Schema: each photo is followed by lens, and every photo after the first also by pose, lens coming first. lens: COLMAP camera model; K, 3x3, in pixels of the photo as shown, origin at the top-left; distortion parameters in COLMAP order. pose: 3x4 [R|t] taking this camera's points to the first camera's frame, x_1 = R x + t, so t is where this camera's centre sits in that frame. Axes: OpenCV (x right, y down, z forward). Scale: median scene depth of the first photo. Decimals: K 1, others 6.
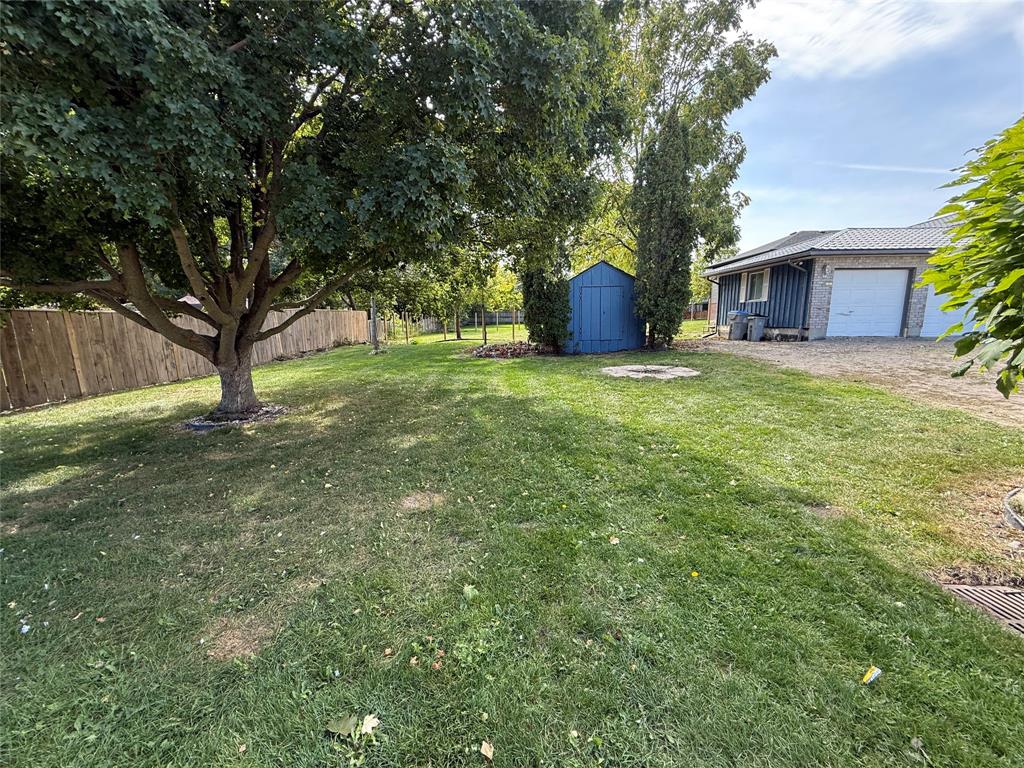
lens RADIAL K [[405.9, 0, 512.0], [0, 405.9, 384.0], [0, 0, 1]] dist [0.000327, -0.000429]
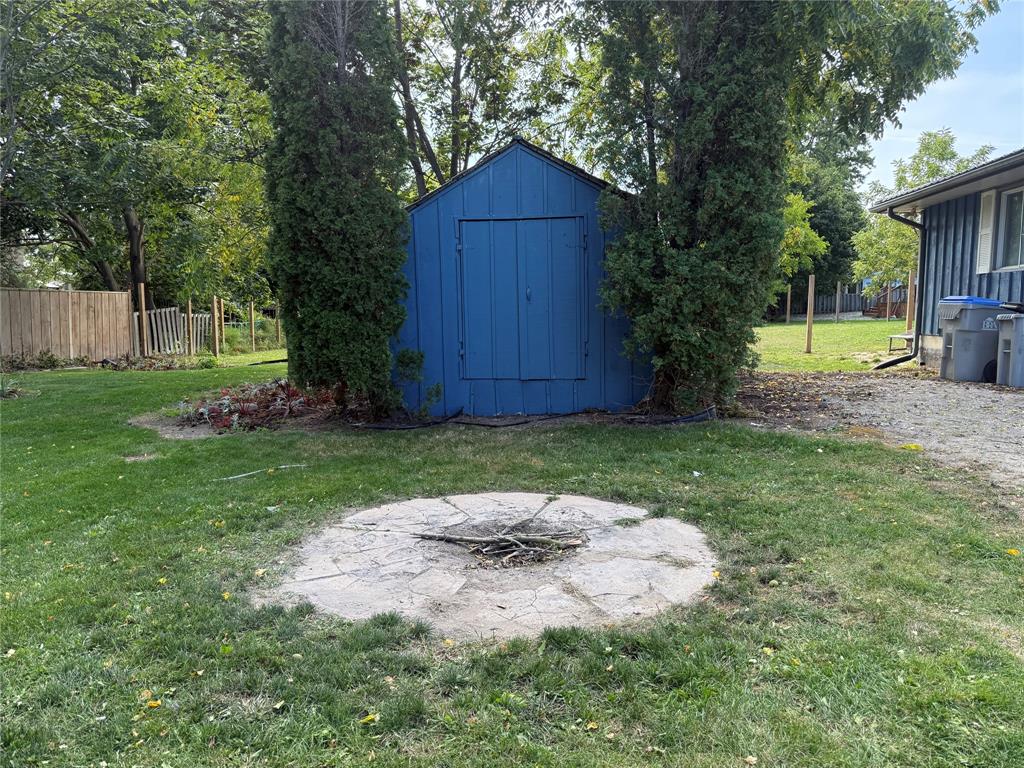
lens RADIAL K [[723.0, 0, 512.0], [0, 723.0, 384.0], [0, 0, 1]] dist [0.063639, -0.065695]
pose [[0.996574, 0.019137, -0.080459, 0.295056], [-0.024118, 0.997822, -0.061392, -0.077198], [0.079109, 0.063122, 0.994866, 0.470295]]
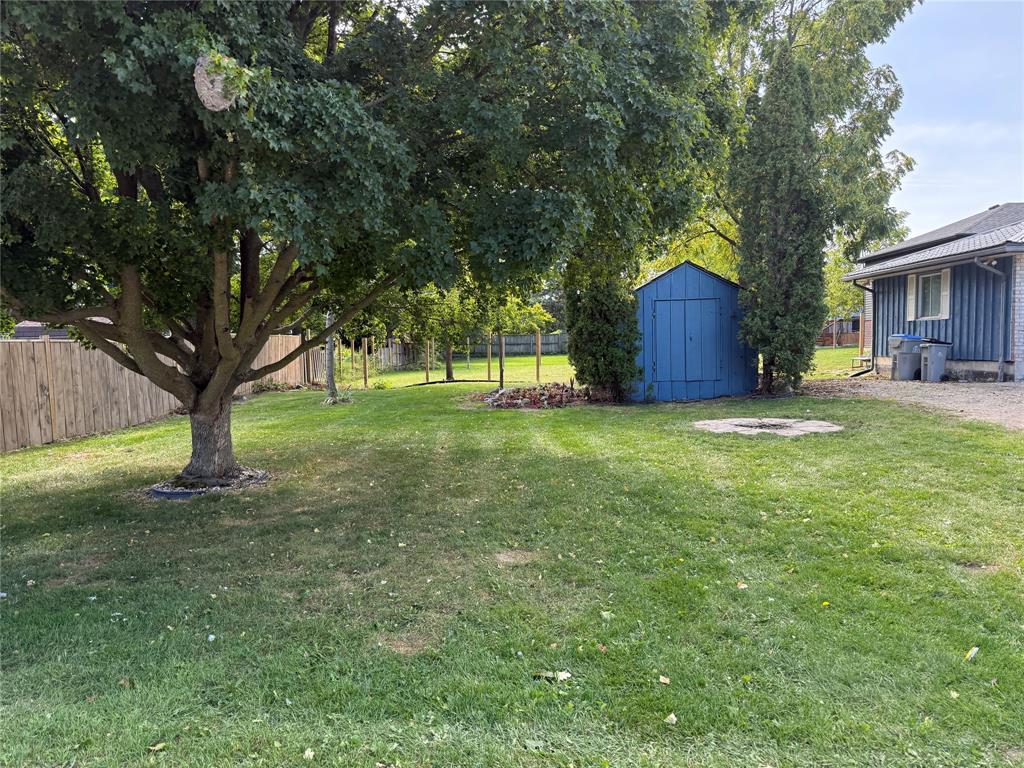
lens RADIAL K [[710.1, 0, 512.0], [0, 710.1, 384.0], [0, 0, 1]] dist [0.082279, -0.120994]
pose [[0.999940, -0.002201, -0.010770, -0.053893], [0.001051, 0.994398, -0.105694, 0.018919], [0.010943, 0.105676, 0.994340, -0.146577]]
